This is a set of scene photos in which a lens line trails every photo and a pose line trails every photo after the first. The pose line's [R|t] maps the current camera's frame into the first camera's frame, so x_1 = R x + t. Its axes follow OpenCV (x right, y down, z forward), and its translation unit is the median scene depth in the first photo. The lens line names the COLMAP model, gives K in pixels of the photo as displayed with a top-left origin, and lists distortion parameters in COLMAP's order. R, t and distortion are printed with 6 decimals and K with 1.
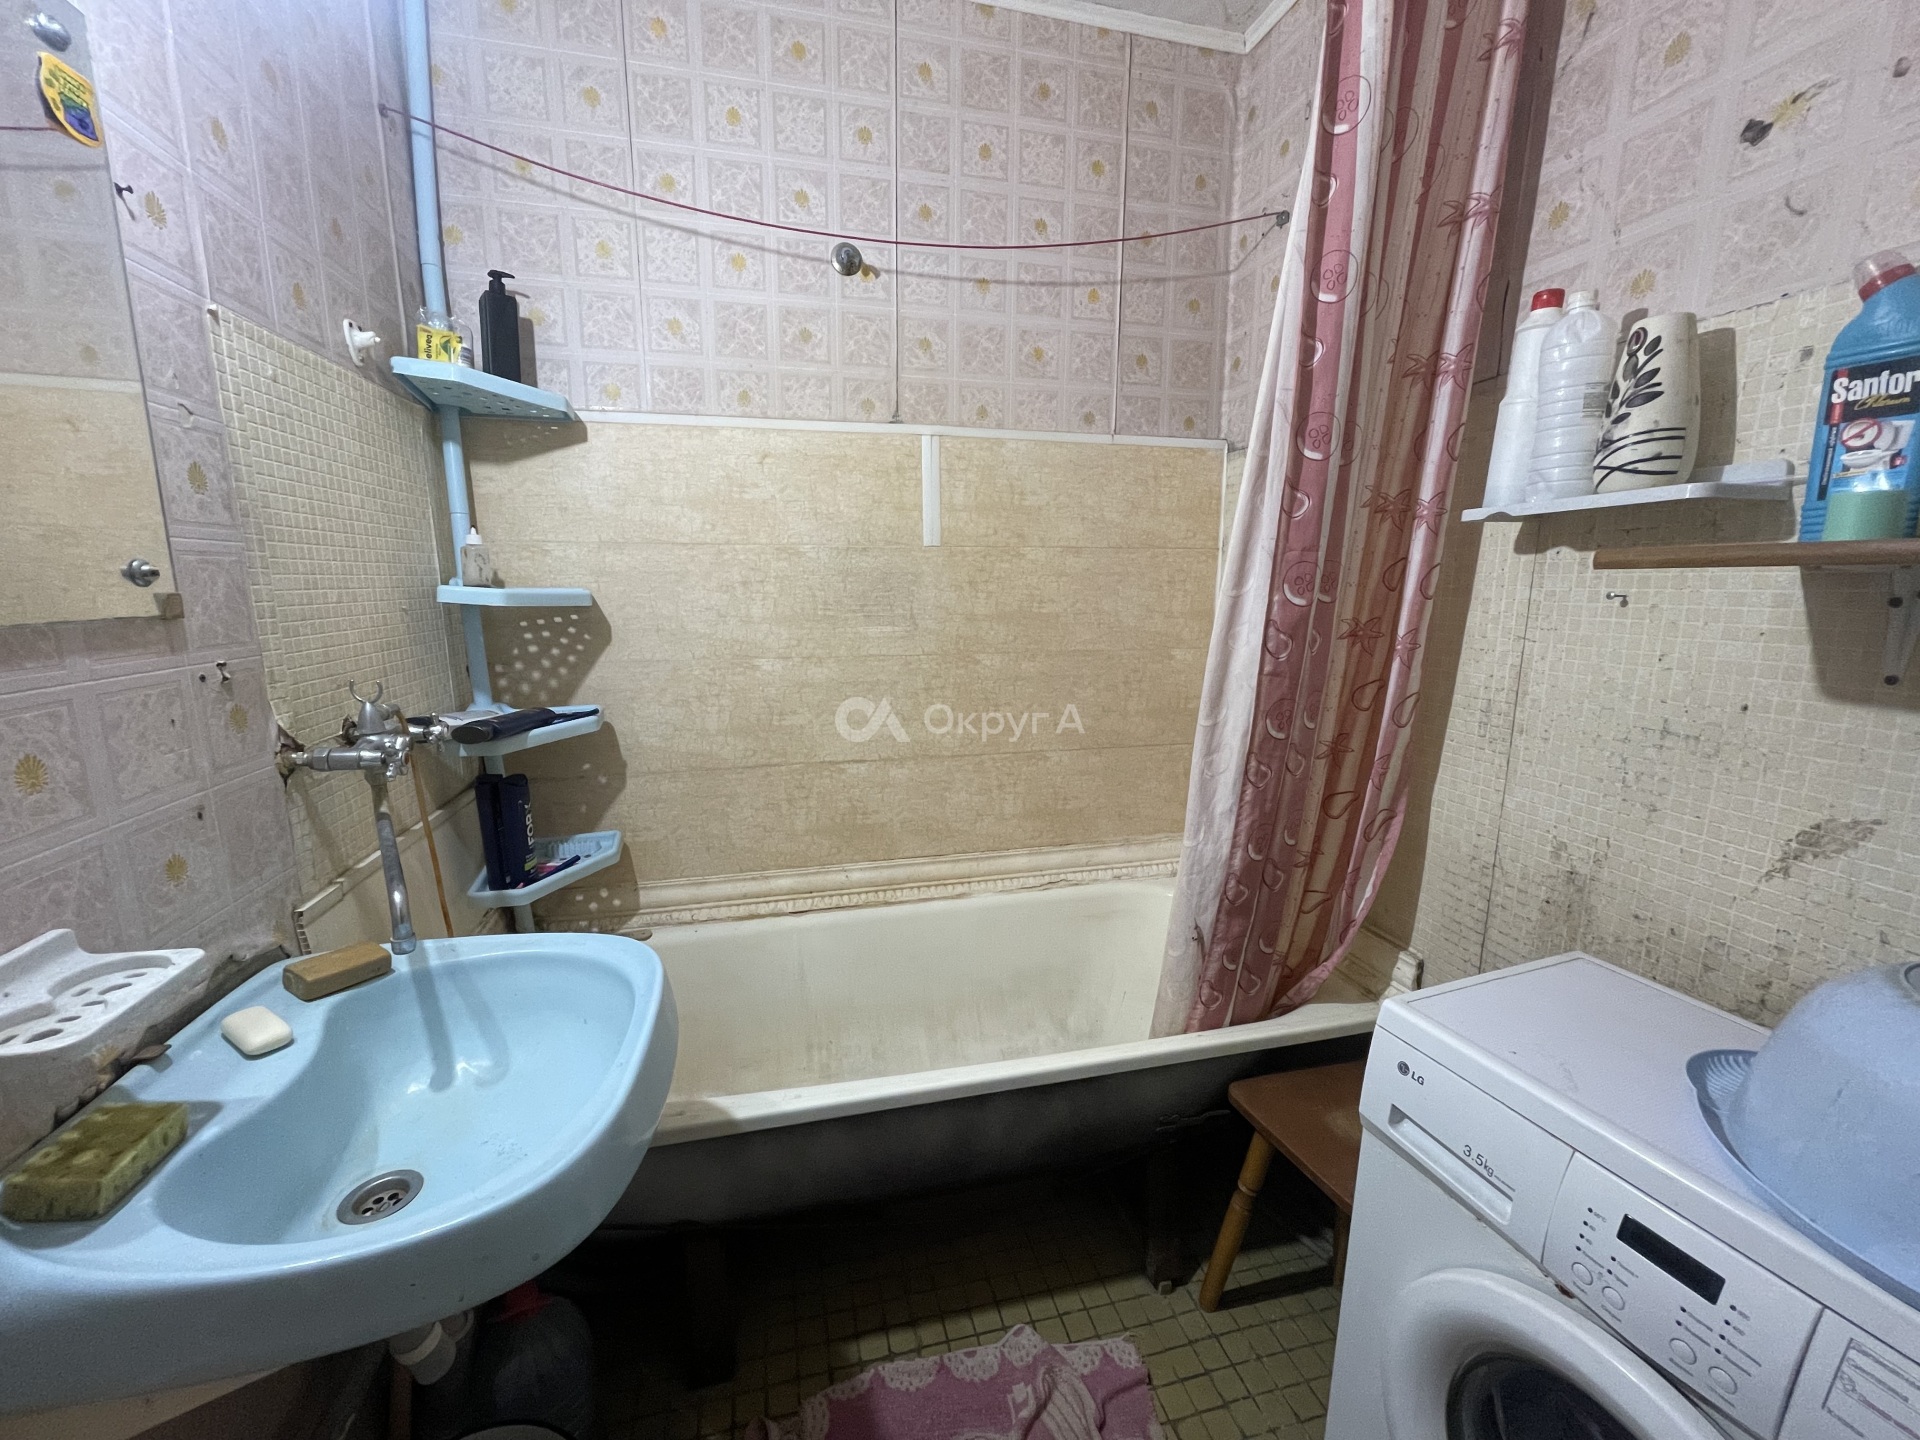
lens RADIAL K [[769.4, 0, 954.8], [0, 769.4, 720.0], [0, 0, 1]] dist [-0.003182, -0.000501]
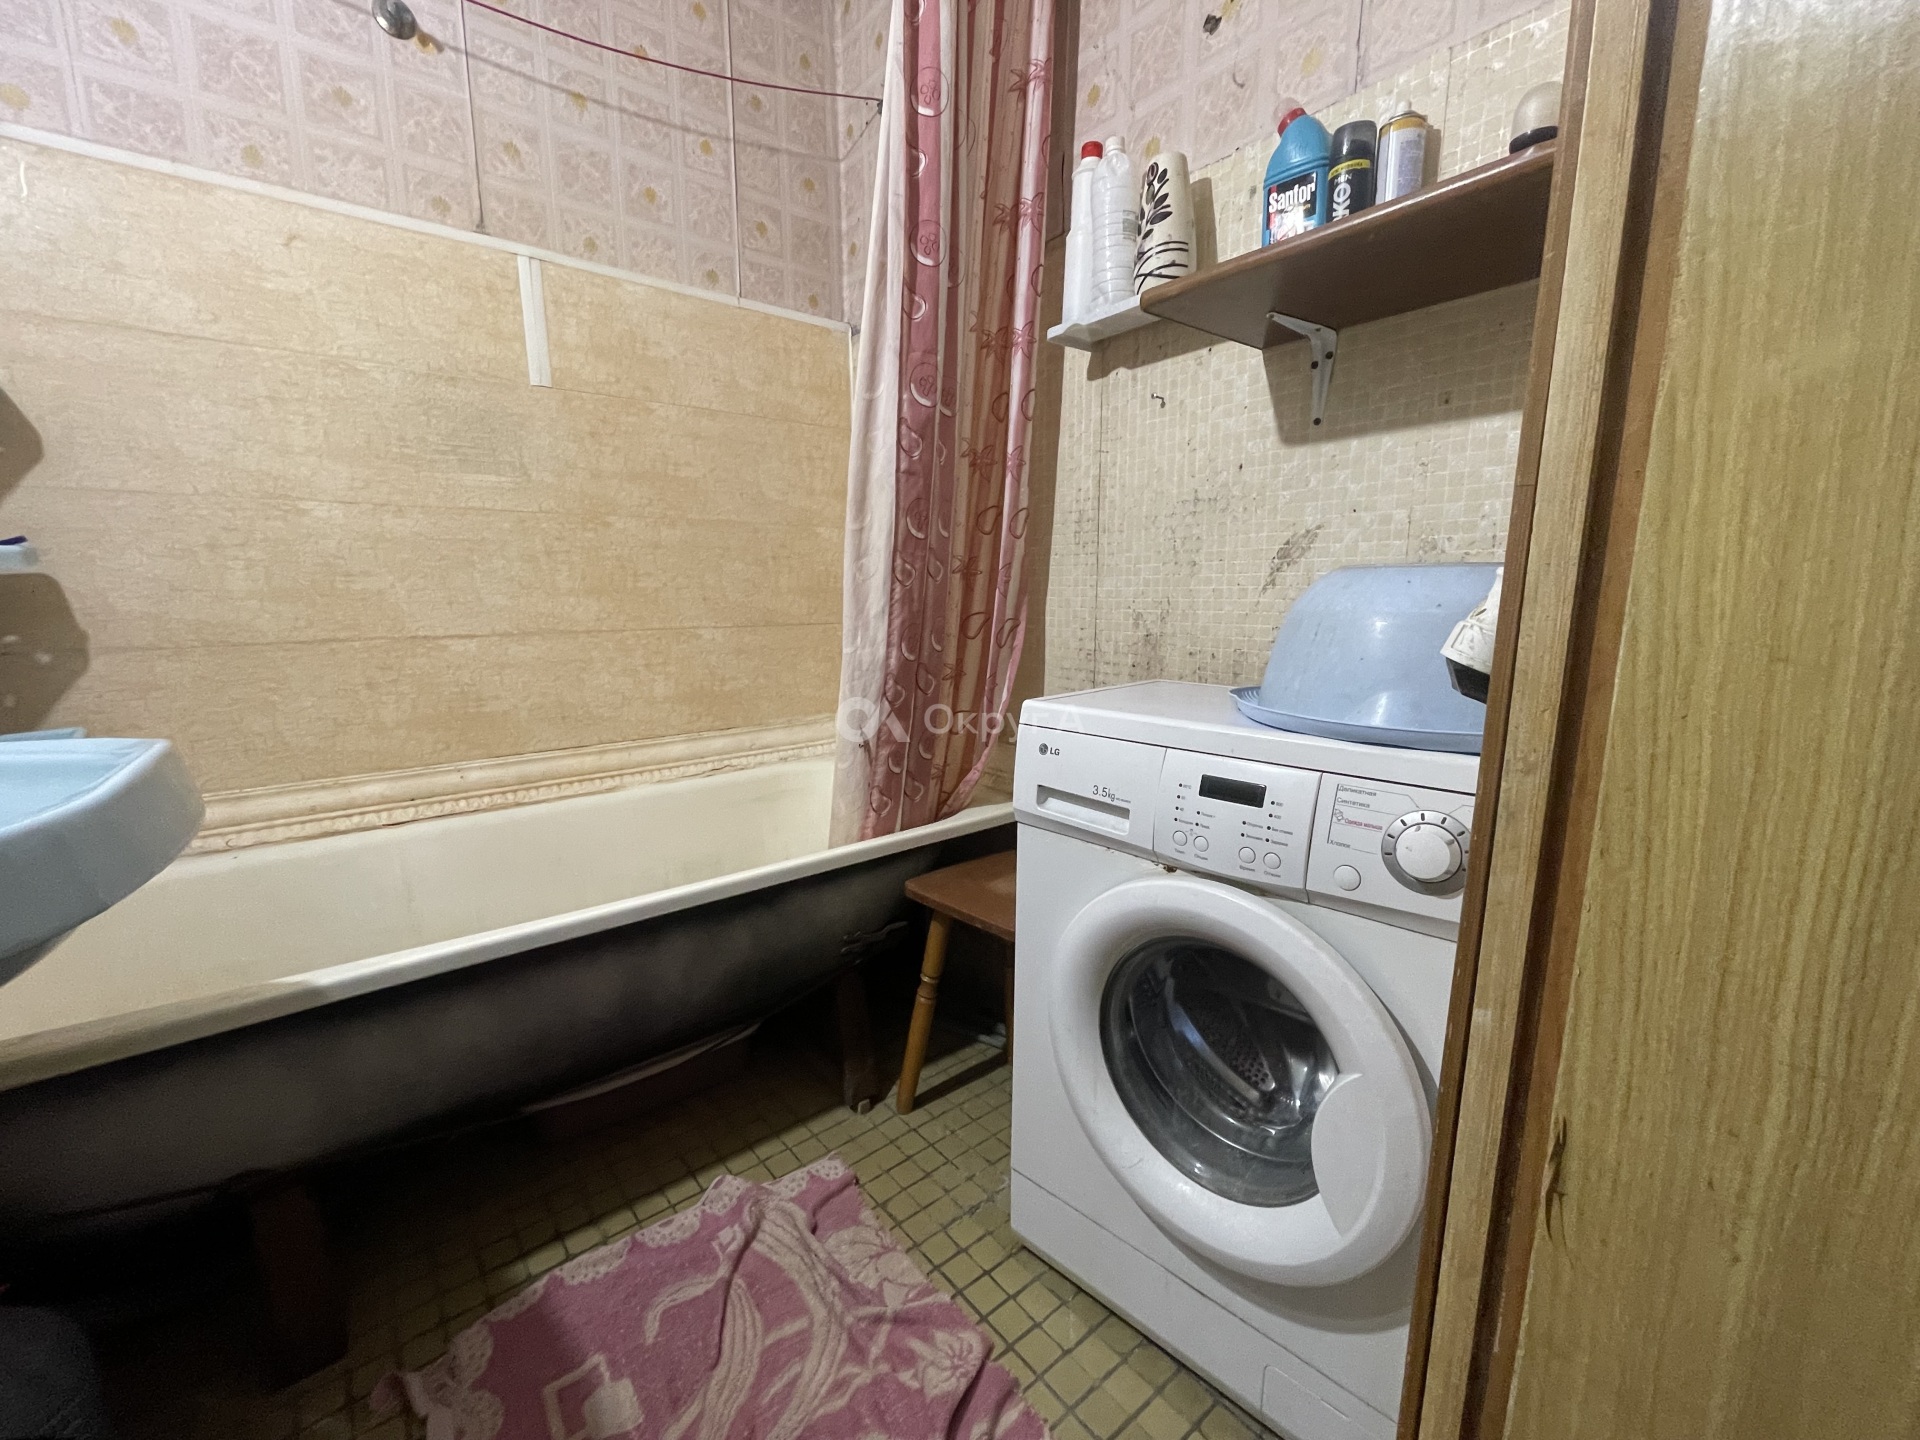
lens RADIAL K [[769.4, 0, 954.3], [0, 769.4, 721.4], [0, 0, 1]] dist [-0.003182, -0.000501]
pose [[0.901217, -0.080943, 0.425742, -0.011131], [0.085770, 0.996284, 0.007855, 0.252390], [-0.424796, 0.029437, 0.904811, 0.014519]]
